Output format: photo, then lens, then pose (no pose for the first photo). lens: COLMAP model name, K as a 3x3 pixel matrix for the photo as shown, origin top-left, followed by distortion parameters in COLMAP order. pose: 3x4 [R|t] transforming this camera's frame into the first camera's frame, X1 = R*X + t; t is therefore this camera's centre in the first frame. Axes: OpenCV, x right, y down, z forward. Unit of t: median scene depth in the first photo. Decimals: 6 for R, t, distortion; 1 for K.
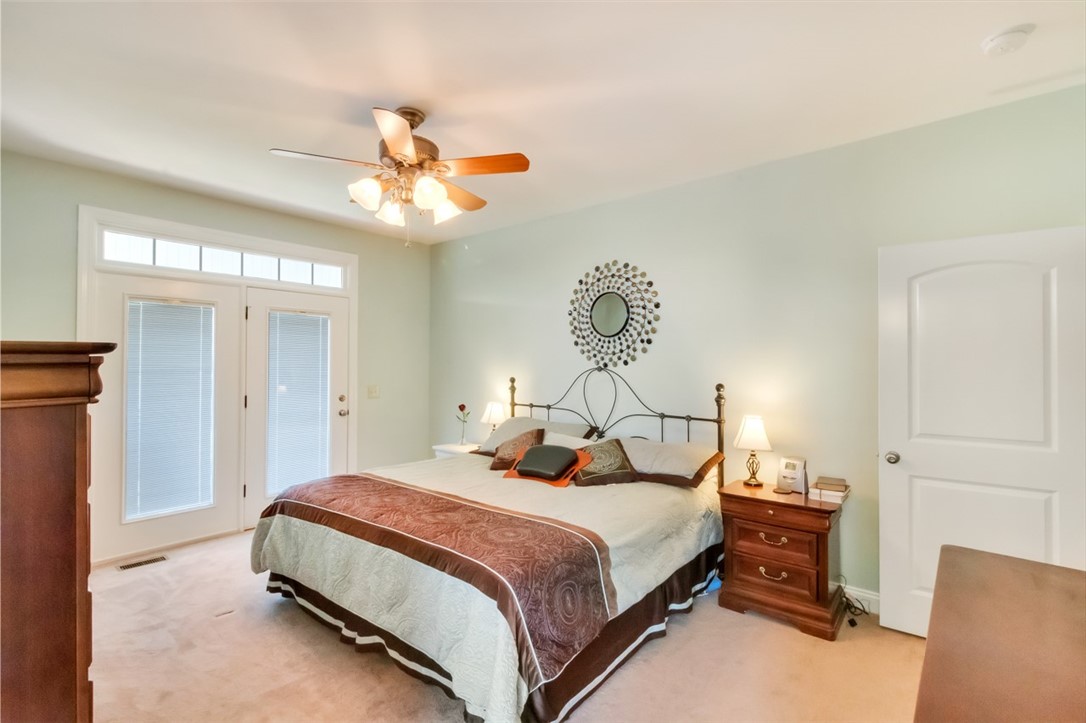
lens RADIAL K [[500.1, 0, 544.3], [0, 500.1, 357.5], [0, 0, 1]] dist [0.002172, 0.000400]
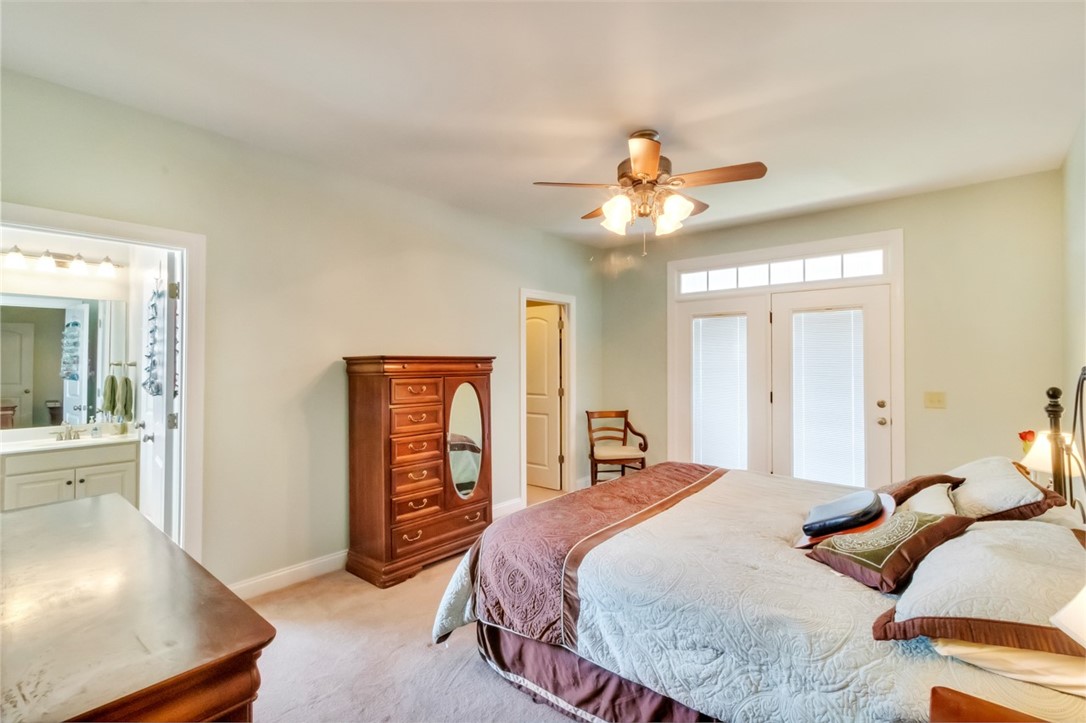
lens RADIAL K [[500.1, 0, 542.3], [0, 500.1, 359.9], [0, 0, 1]] dist [0.002172, 0.000400]
pose [[-0.025625, -0.010932, -0.999612, 0.524045], [0.006135, 0.999920, -0.011093, 0.013948], [0.999653, -0.006417, -0.025556, 0.514790]]
